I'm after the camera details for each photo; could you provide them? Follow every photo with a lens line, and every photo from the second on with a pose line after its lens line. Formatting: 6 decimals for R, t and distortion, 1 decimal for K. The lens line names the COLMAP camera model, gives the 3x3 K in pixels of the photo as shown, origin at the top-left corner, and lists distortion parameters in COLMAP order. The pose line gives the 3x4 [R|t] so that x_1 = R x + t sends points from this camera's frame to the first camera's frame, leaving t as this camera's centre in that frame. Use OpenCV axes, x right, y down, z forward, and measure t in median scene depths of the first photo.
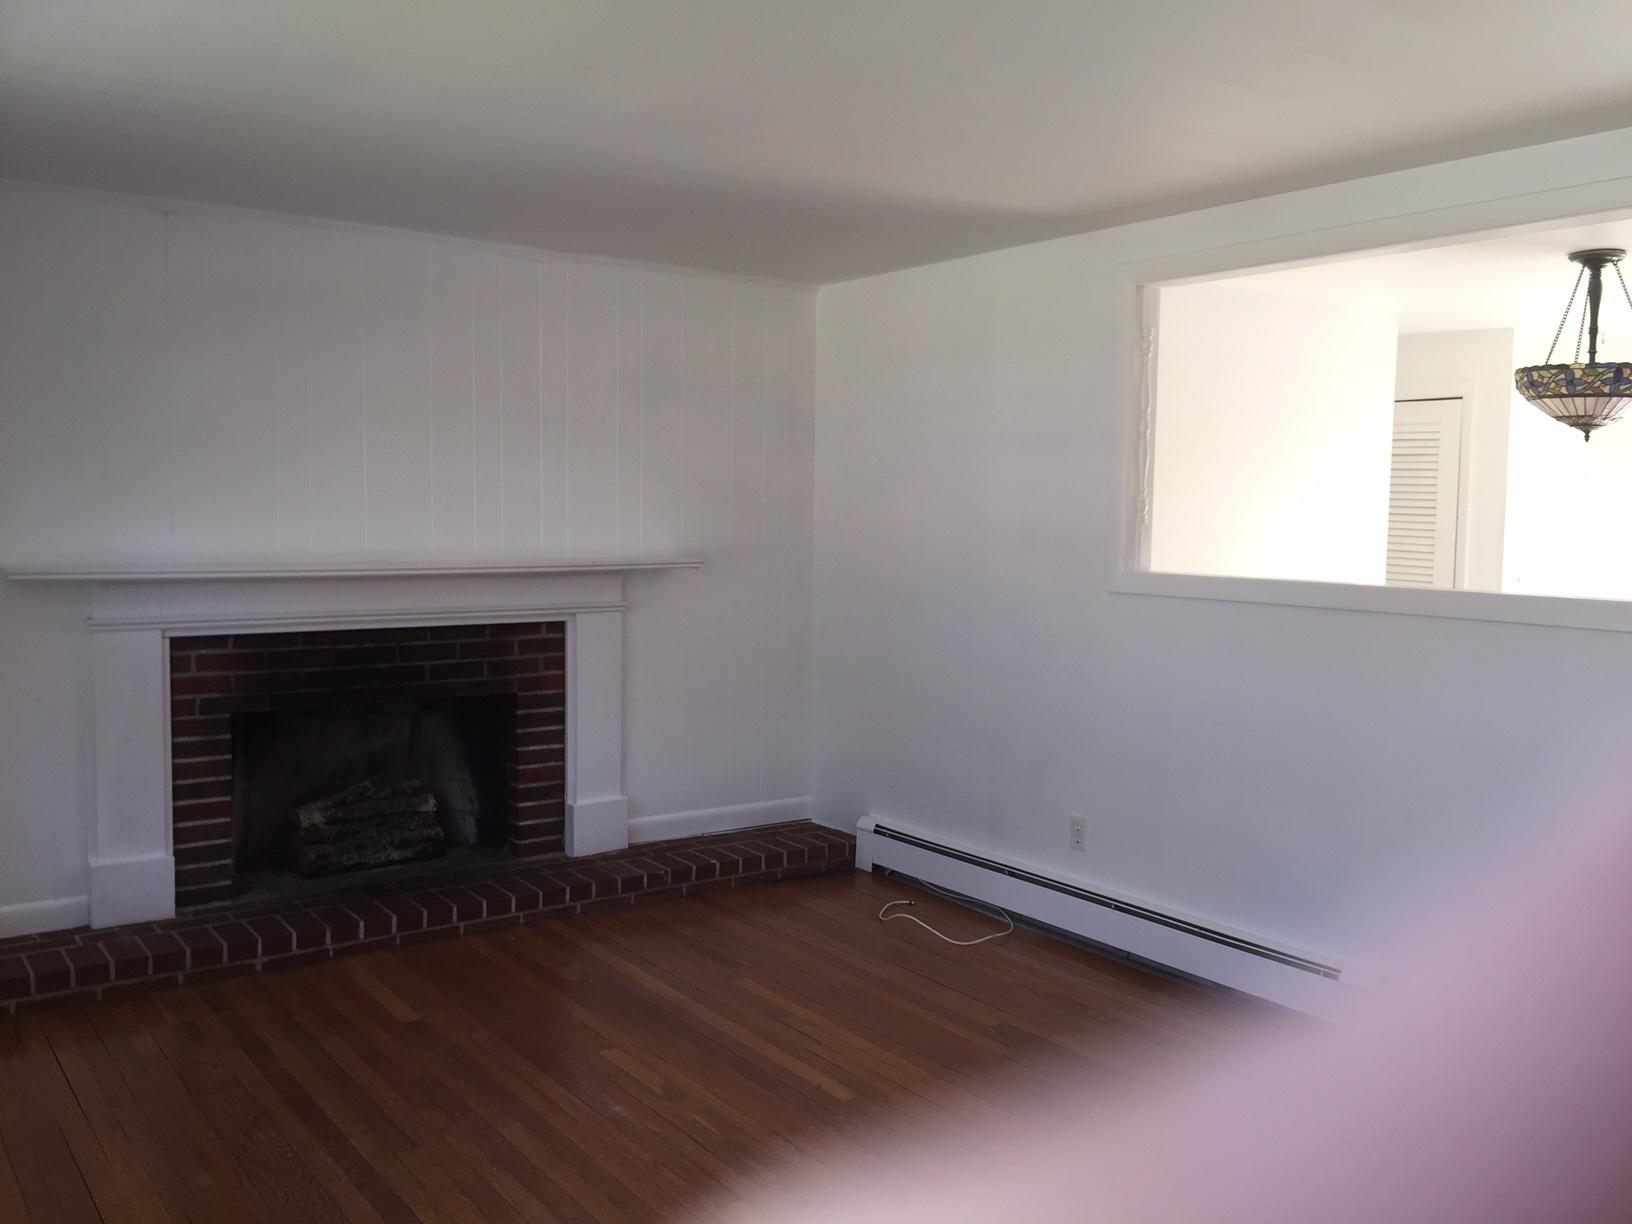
lens RADIAL K [[1383.9, 0, 813.7], [0, 1383.9, 607.5], [0, 0, 1]] dist [0.035353, -0.034766]
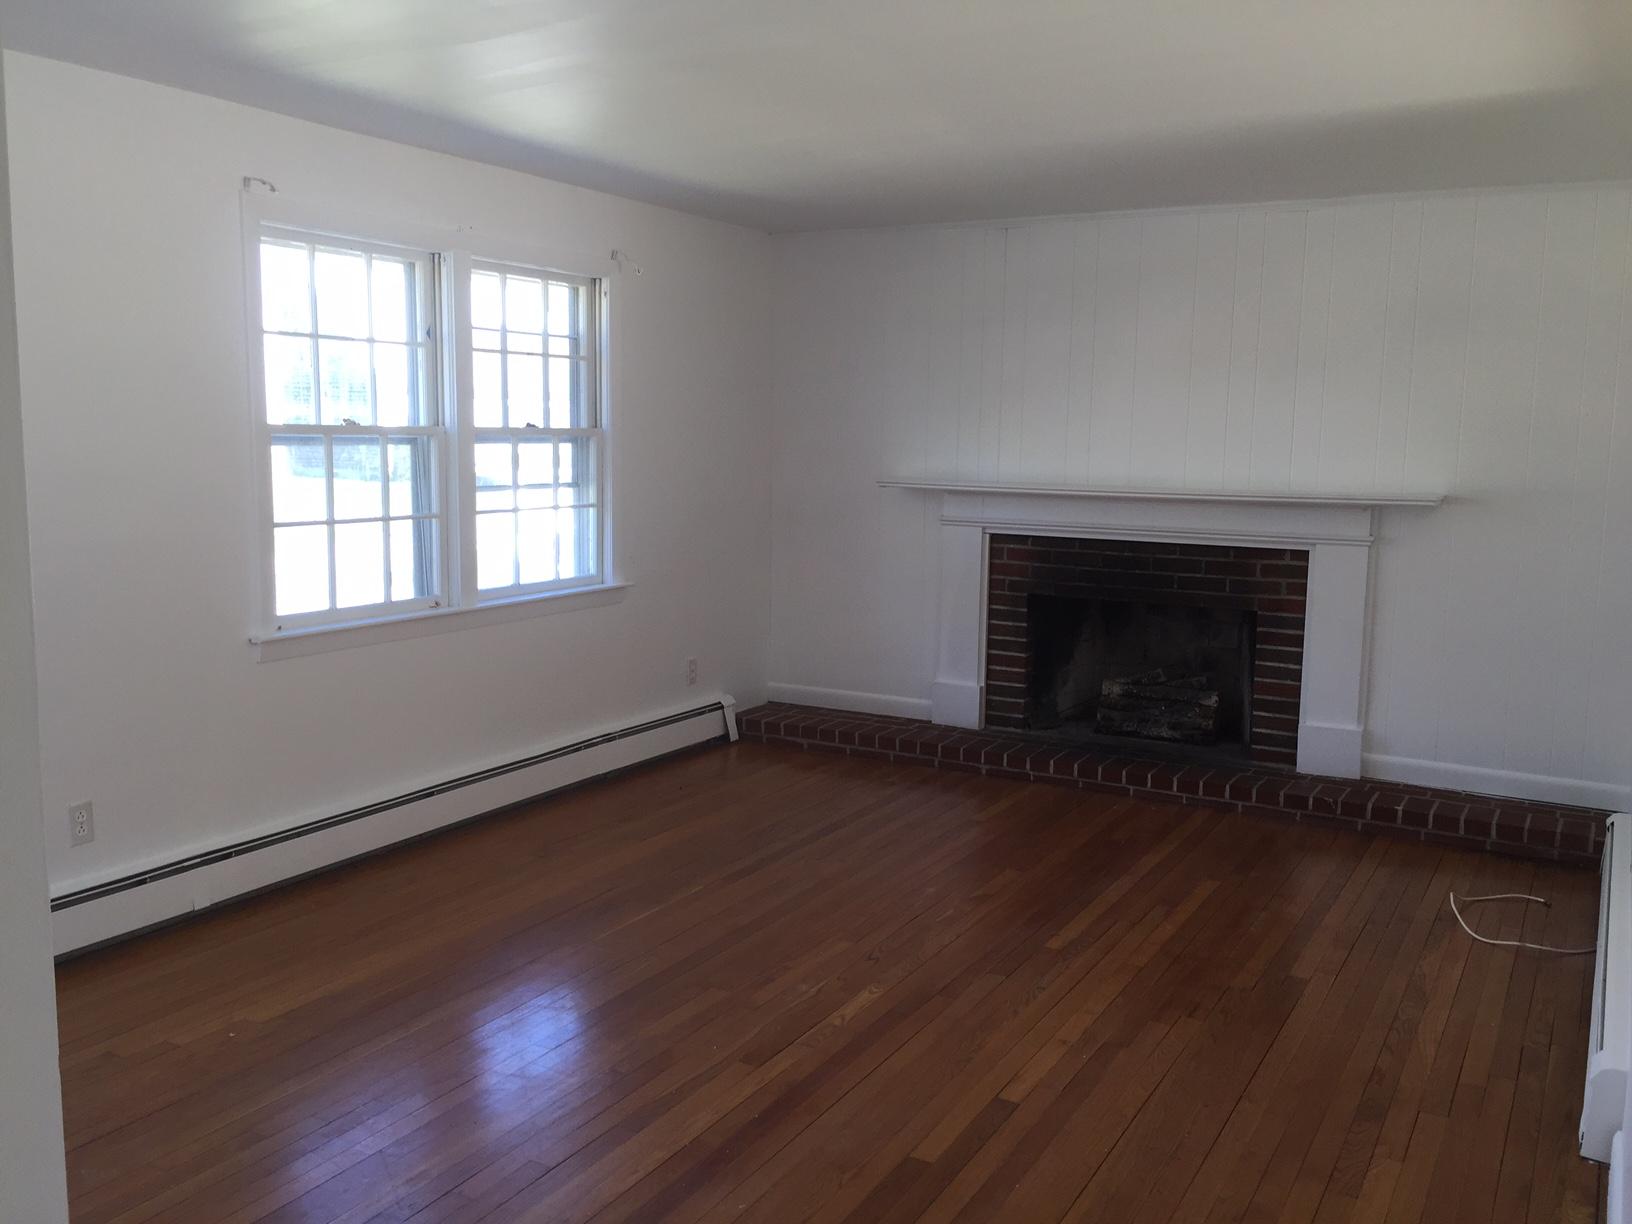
lens RADIAL K [[1383.9, 0, 816.1], [0, 1383.9, 610.8], [0, 0, 1]] dist [0.035353, -0.034766]
pose [[0.412947, 0.112326, -0.903802, 0.649499], [-0.076199, 0.993147, 0.088615, -0.010172], [0.907562, 0.032276, 0.418676, 0.220233]]
